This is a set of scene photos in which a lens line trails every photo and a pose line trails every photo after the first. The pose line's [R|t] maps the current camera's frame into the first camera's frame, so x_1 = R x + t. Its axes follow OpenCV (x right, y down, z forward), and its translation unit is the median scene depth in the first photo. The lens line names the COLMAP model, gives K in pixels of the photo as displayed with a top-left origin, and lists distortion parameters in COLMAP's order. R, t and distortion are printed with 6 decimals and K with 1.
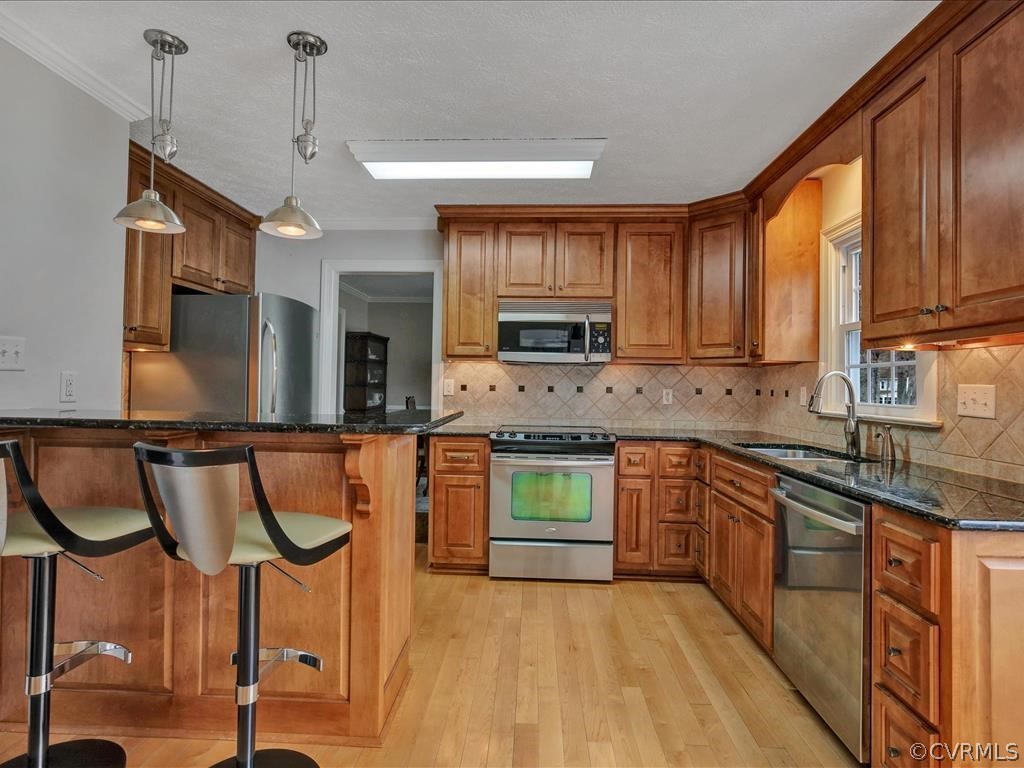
lens RADIAL K [[533.9, 0, 510.6], [0, 533.9, 378.1], [0, 0, 1]] dist [-0.001356, -0.000099]
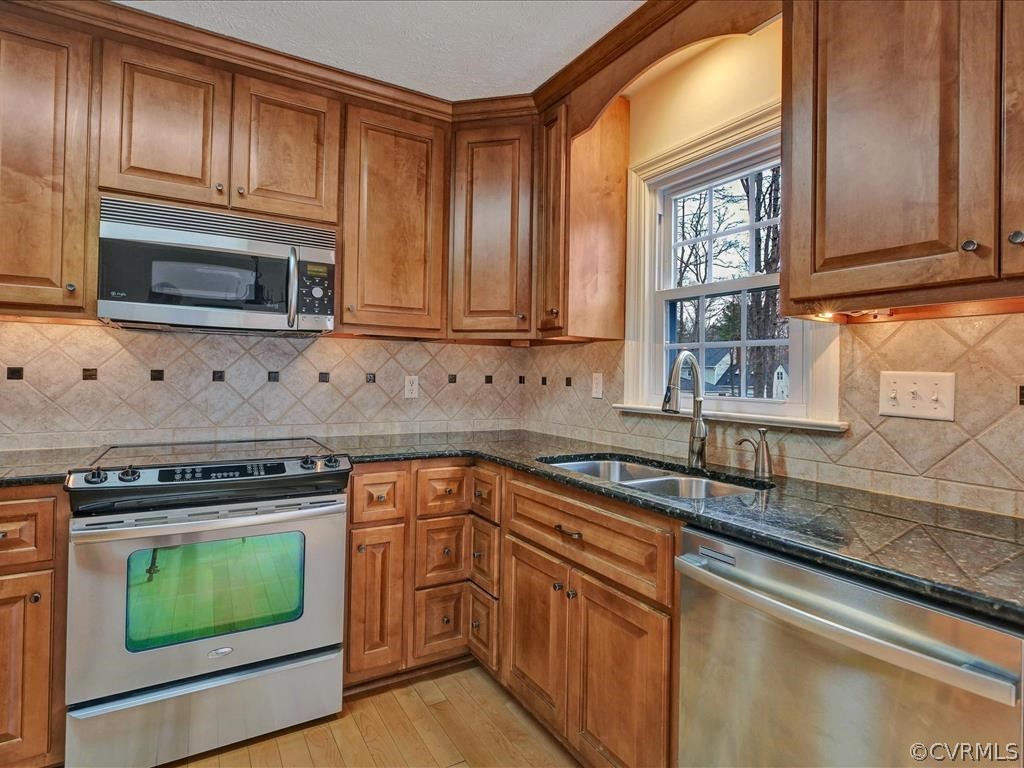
lens RADIAL K [[539.7, 0, 511.8], [0, 539.7, 368.7], [0, 0, 1]] dist [-0.003453, -0.000166]
pose [[0.832469, 0.006011, 0.554039, 0.020730], [-0.012232, 0.999897, 0.007530, 0.005619], [-0.553936, -0.013045, 0.832457, 0.418055]]
